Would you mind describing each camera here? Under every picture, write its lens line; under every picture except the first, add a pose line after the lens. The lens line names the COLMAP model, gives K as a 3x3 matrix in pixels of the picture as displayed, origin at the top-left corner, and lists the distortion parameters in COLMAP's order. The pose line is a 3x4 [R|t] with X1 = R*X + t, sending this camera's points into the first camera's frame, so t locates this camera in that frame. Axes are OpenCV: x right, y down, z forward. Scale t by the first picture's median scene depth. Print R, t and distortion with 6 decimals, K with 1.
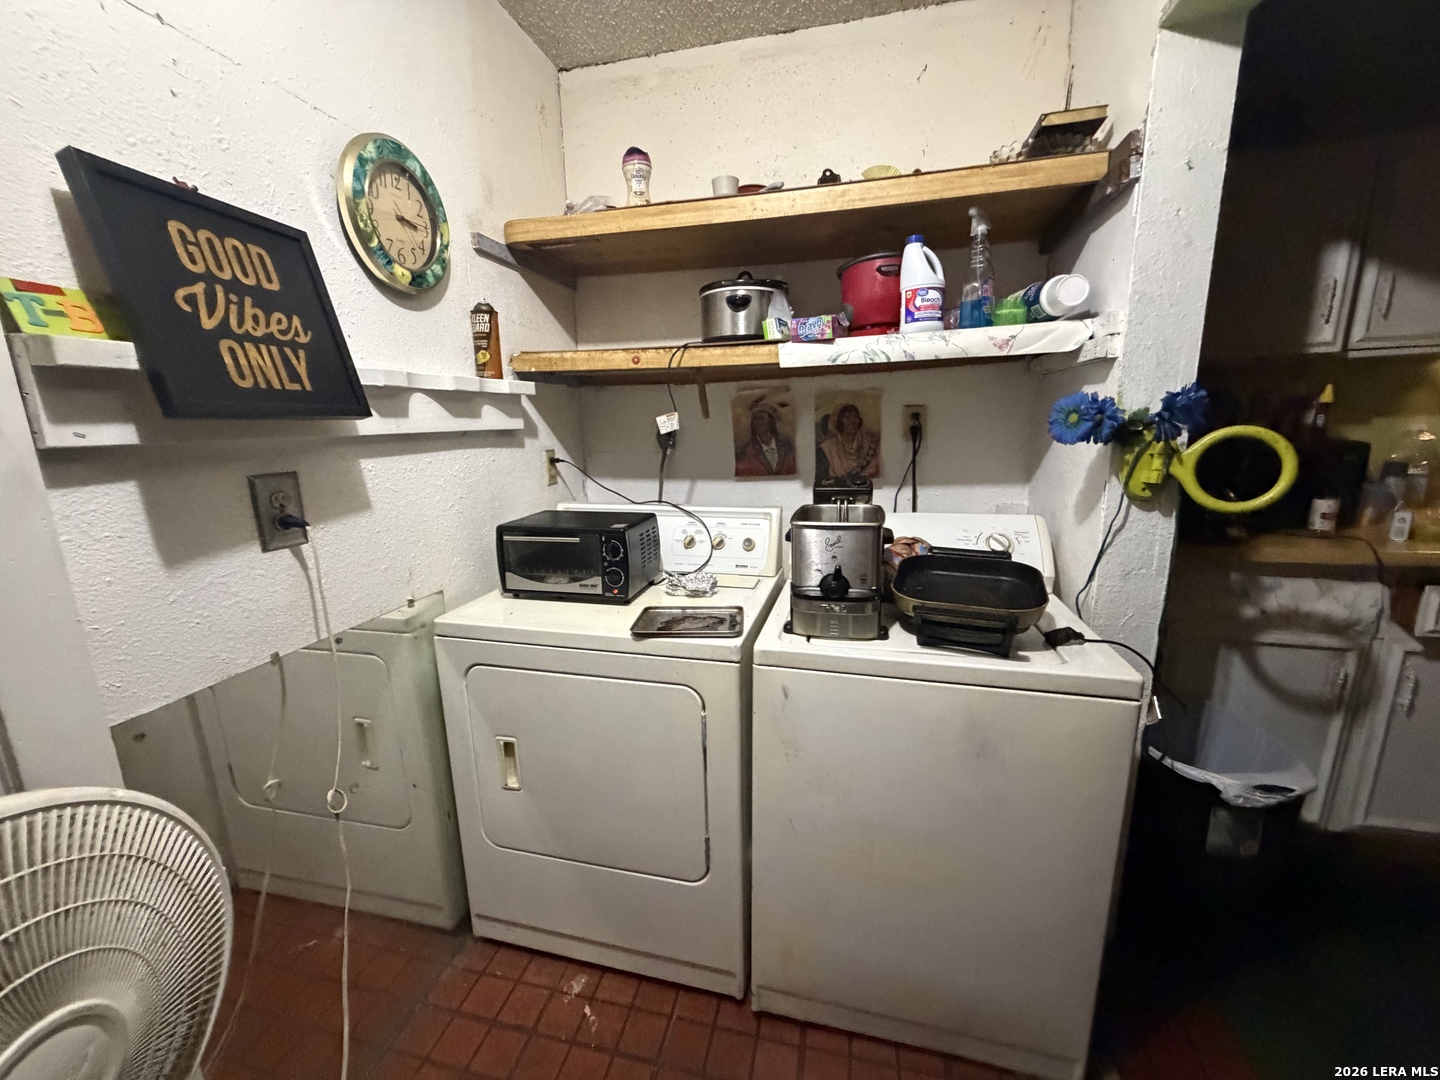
lens RADIAL K [[572.7, 0, 720.0], [0, 572.7, 540.0], [0, 0, 1]] dist [0.000266, 0.000017]
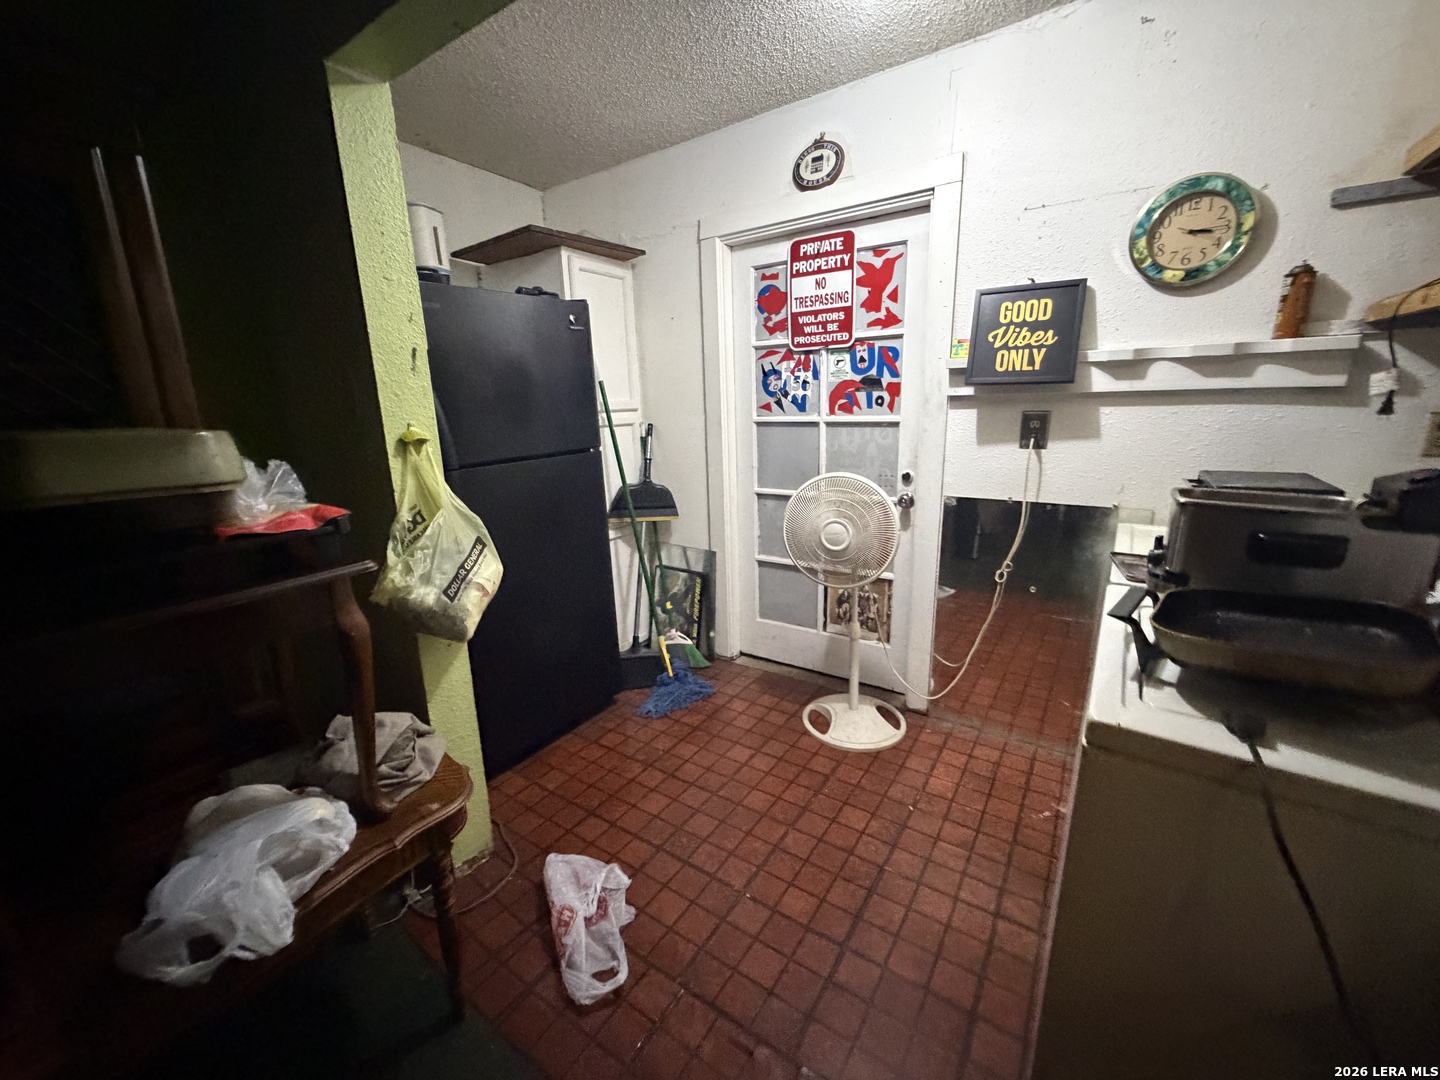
lens RADIAL K [[572.7, 0, 720.0], [0, 572.7, 540.0], [0, 0, 1]] dist [0.000266, 0.000017]
pose [[-0.358668, 0.252602, -0.898638, 1.279375], [-0.161912, 0.931263, 0.326396, -0.140599], [0.919316, 0.262568, -0.293114, 0.567838]]
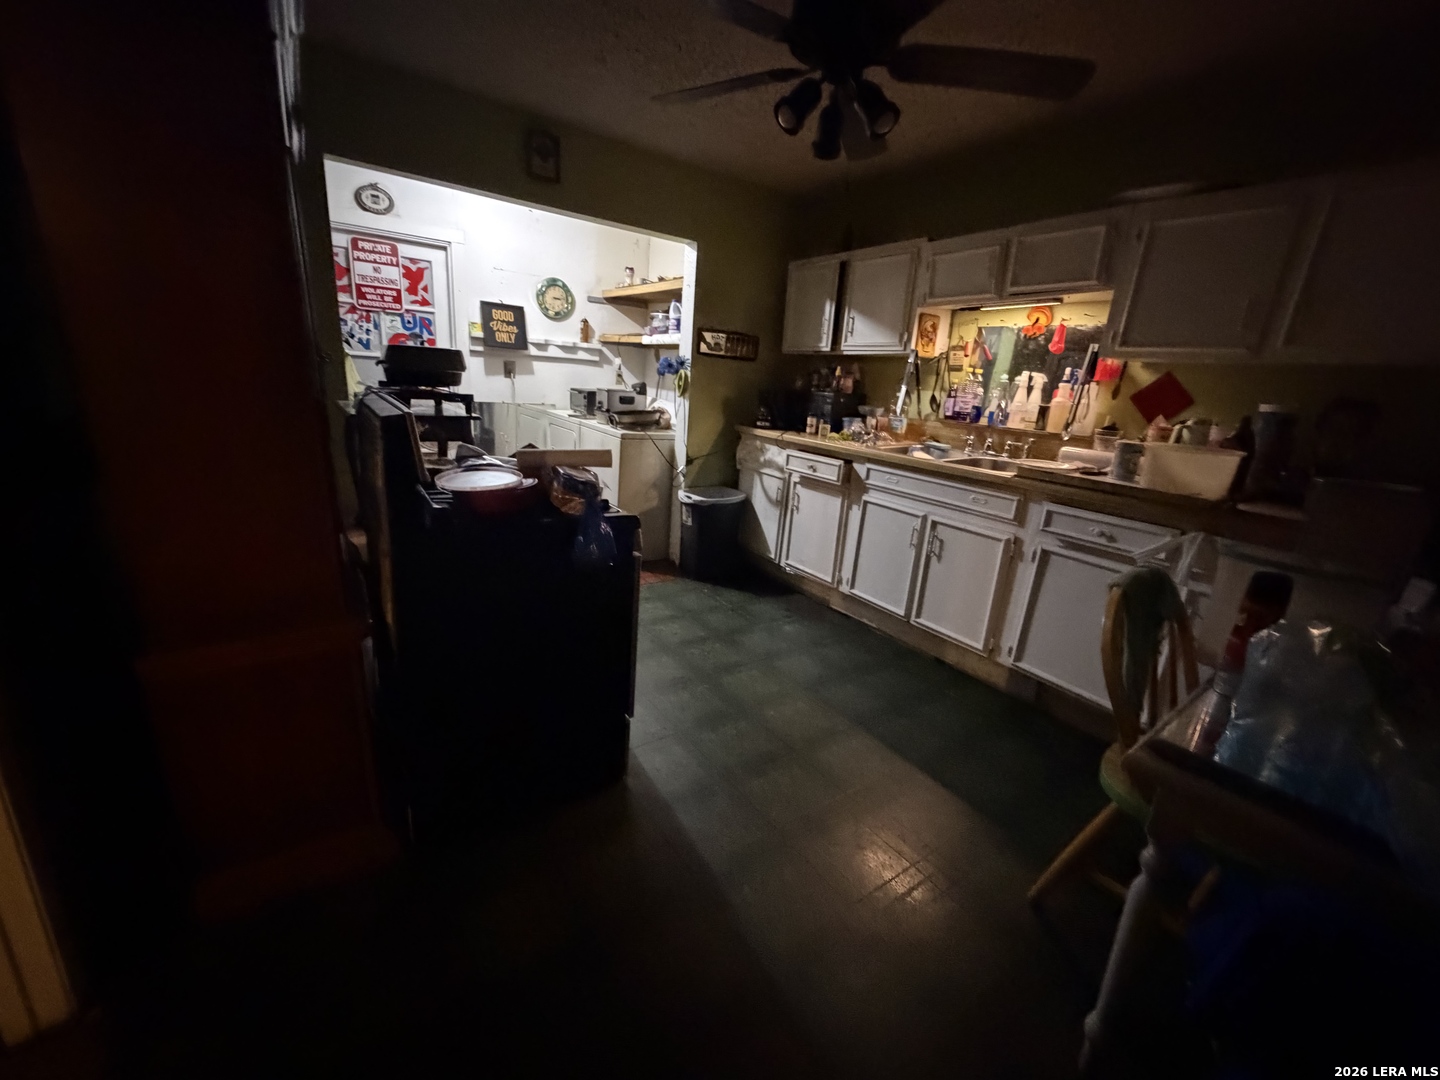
lens RADIAL K [[572.7, 0, 720.0], [0, 572.7, 540.0], [0, 0, 1]] dist [0.000266, 0.000017]
pose [[0.752614, 0.260099, -0.604914, 2.958385], [-0.228554, 0.964750, 0.130461, 0.229968], [0.617524, 0.040069, 0.785531, -1.215951]]
